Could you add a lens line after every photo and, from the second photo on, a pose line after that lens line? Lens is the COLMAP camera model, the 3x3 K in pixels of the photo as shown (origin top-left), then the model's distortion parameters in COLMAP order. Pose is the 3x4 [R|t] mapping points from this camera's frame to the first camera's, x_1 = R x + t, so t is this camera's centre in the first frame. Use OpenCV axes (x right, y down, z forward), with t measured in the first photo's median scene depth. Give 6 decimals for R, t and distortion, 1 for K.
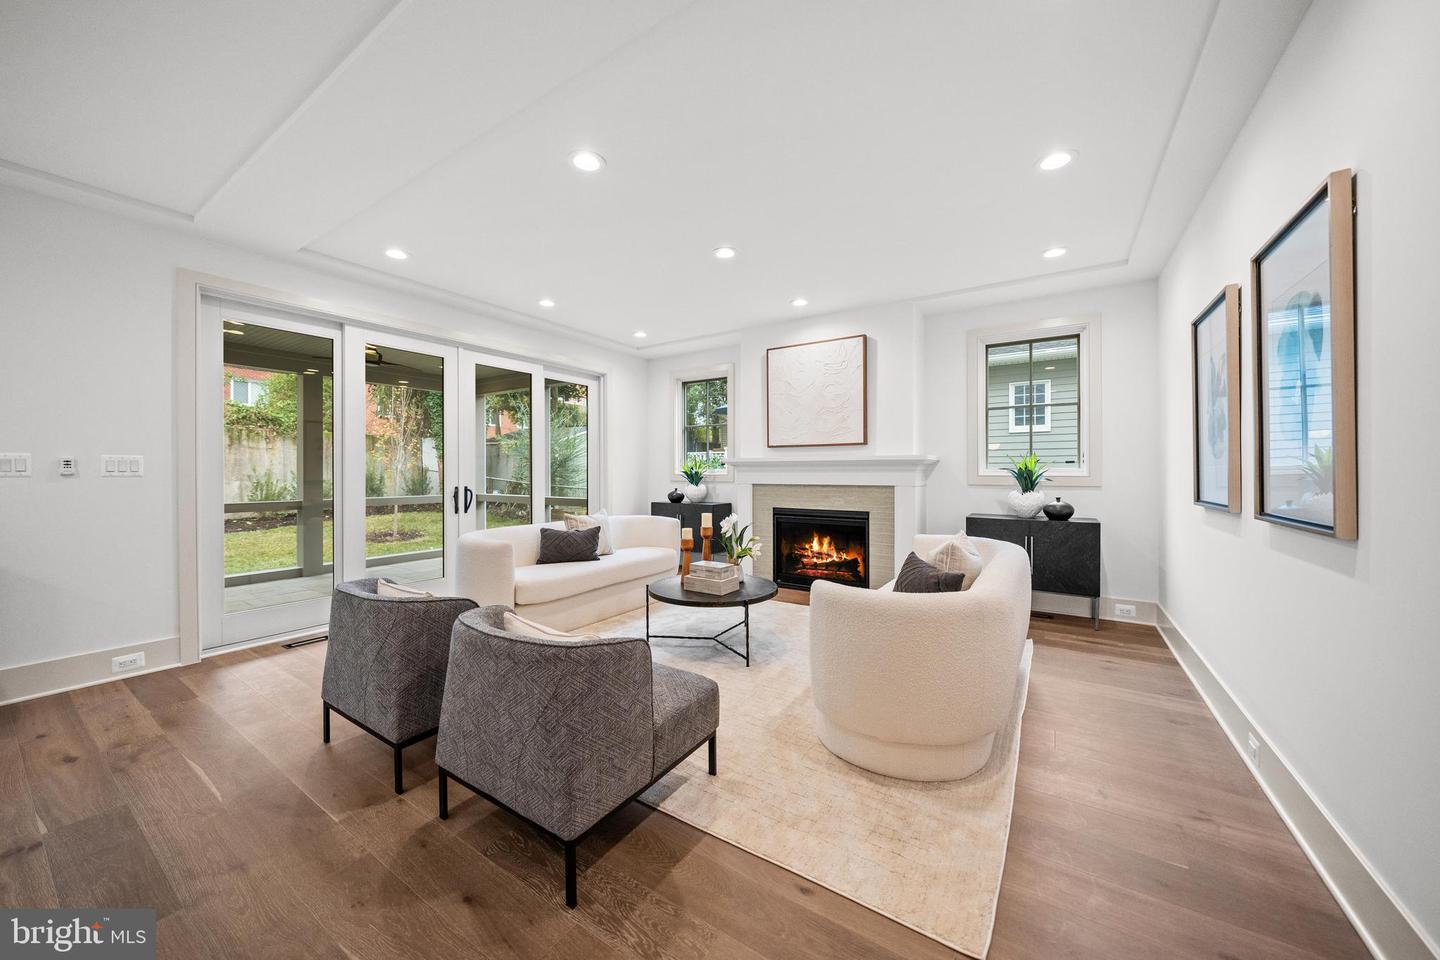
lens RADIAL K [[500.7, 0, 721.5], [0, 500.7, 473.5], [0, 0, 1]] dist [0.000784, -0.000012]
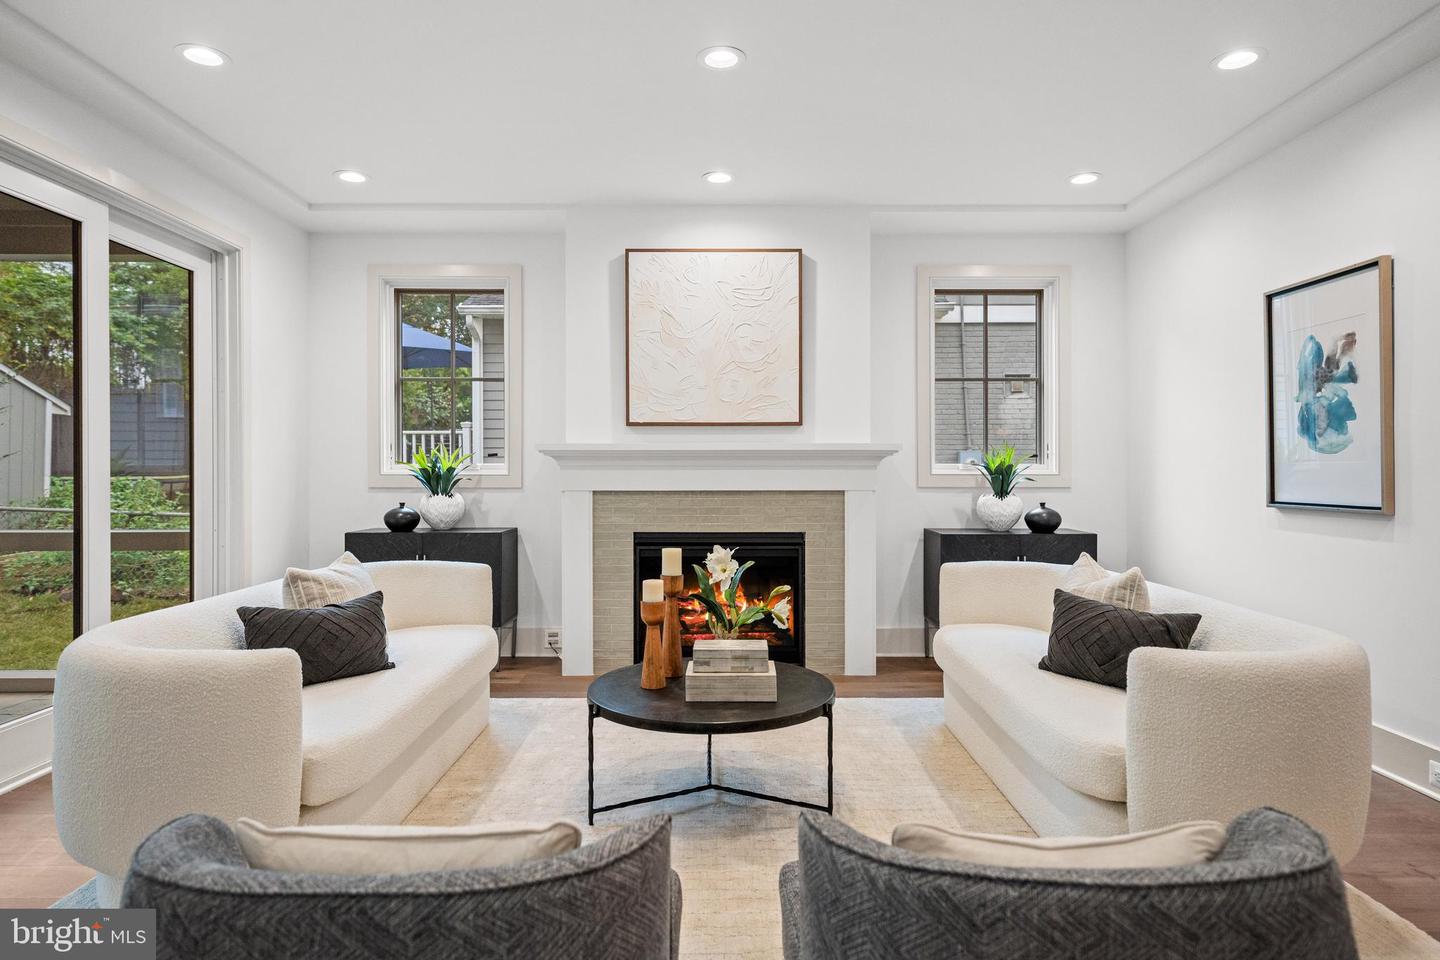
lens RADIAL K [[803.5, 0, 719.9], [0, 803.5, 474.8], [0, 0, 1]] dist [0.000265, -0.000400]
pose [[0.835573, -0.003746, 0.549366, -0.348918], [0.002428, 0.999992, 0.003125, 0.000434], [-0.549374, -0.001277, 0.835576, 0.216336]]
